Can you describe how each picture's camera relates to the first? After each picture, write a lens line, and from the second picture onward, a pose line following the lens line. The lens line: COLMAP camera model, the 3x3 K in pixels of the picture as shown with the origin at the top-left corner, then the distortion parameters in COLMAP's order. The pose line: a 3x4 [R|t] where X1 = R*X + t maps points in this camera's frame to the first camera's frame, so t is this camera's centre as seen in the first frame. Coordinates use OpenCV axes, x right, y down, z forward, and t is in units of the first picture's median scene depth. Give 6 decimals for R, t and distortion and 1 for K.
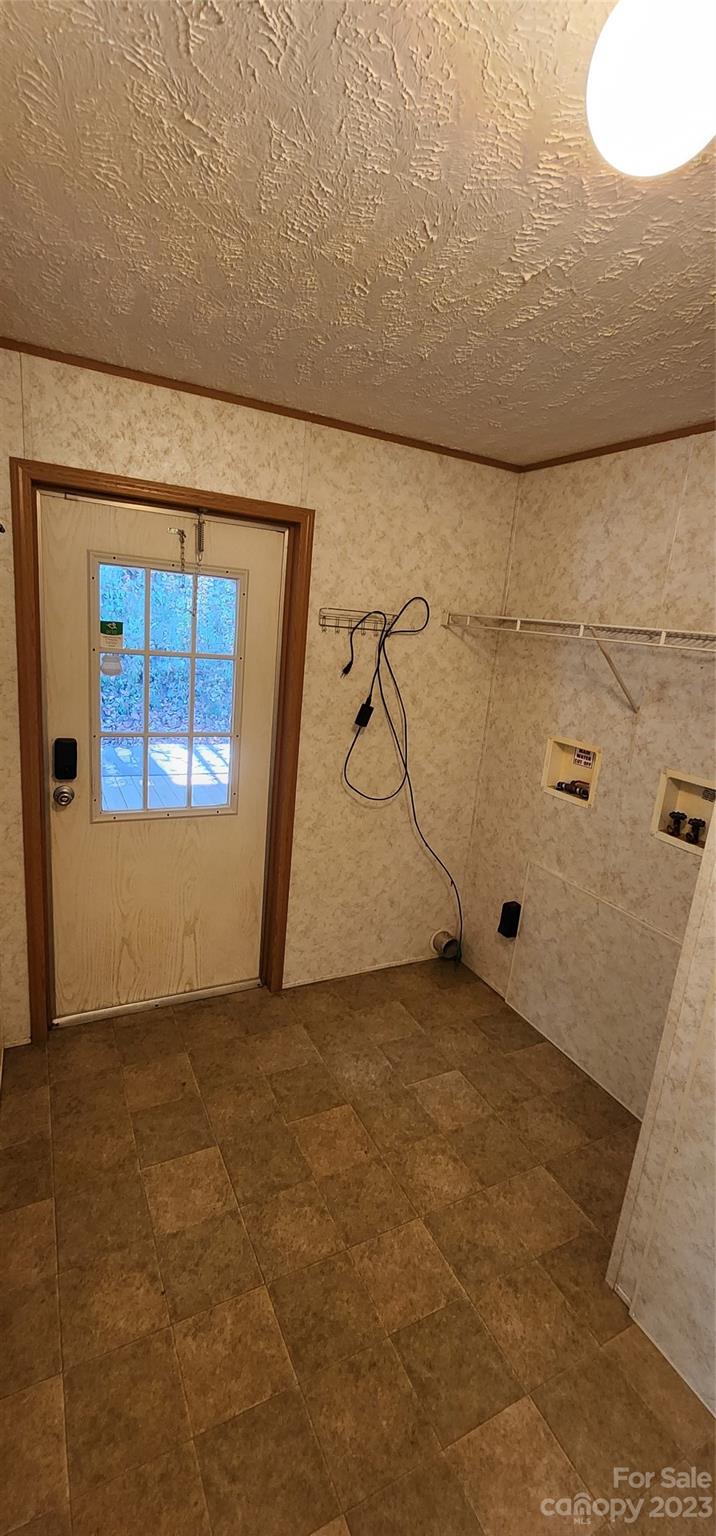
lens RADIAL K [[632.0, 0, 362.3], [0, 632.0, 751.1], [0, 0, 1]] dist [-0.002498, -0.001186]
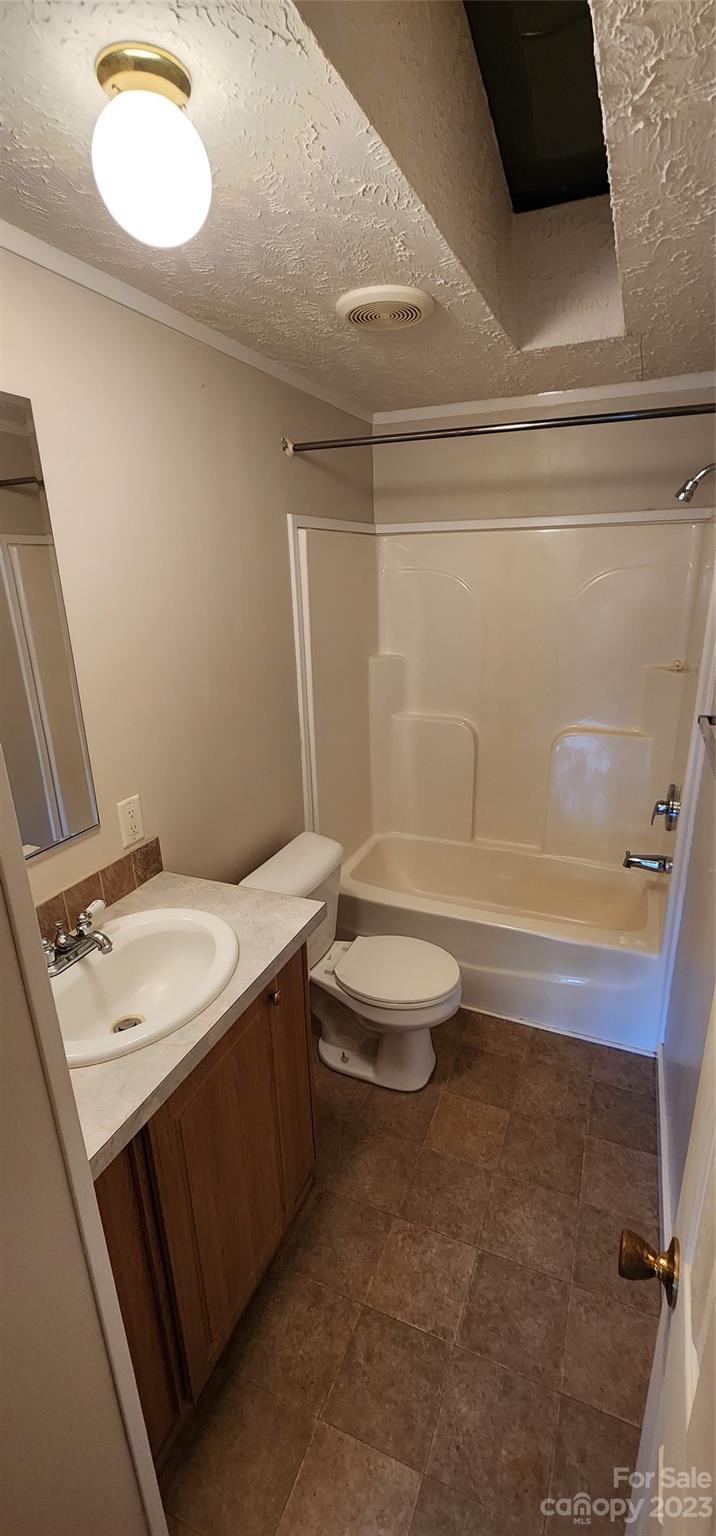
lens RADIAL K [[632.0, 0, 367.2], [0, 632.0, 773.5], [0, 0, 1]] dist [-0.002498, -0.001186]
pose [[0.642026, 0.151530, -0.751559, 0.502094], [-0.099806, 0.988451, 0.114033, -0.011202], [0.760159, 0.001798, 0.649735, 0.267721]]
